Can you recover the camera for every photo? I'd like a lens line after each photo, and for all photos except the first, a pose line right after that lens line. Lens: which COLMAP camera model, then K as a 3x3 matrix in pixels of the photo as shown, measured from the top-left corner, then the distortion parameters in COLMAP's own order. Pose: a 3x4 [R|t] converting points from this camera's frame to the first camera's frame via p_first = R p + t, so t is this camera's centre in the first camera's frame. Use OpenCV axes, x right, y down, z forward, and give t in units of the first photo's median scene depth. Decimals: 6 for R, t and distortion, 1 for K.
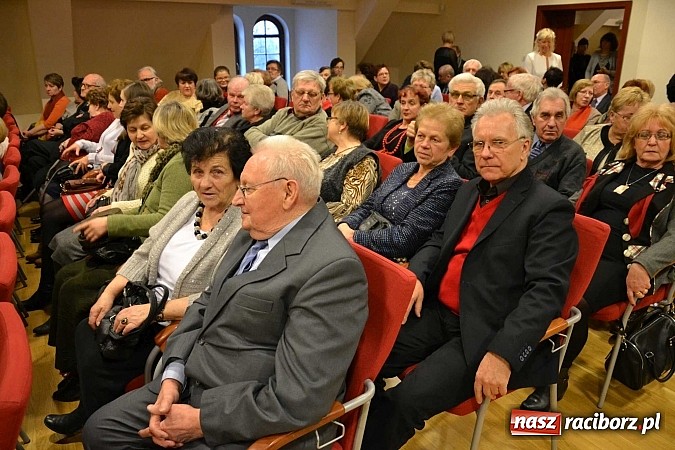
lens RADIAL K [[539.7, 0, 337.5], [0, 539.7, 225.0], [0, 0, 1]] dist [-0.164196, 0.141140]
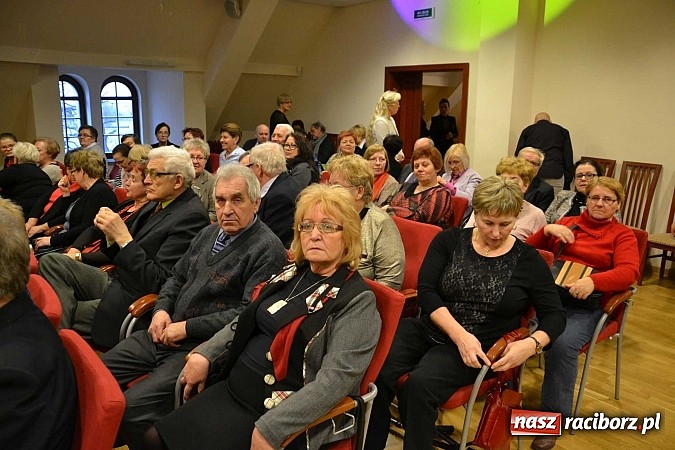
lens RADIAL K [[539.7, 0, 337.5], [0, 539.7, 225.0], [0, 0, 1]] dist [-0.164196, 0.141140]
pose [[0.989491, -0.017044, 0.143588, 0.280957], [0.032706, 0.993674, -0.107437, -0.052299], [-0.140849, 0.111004, 0.983788, 0.136867]]
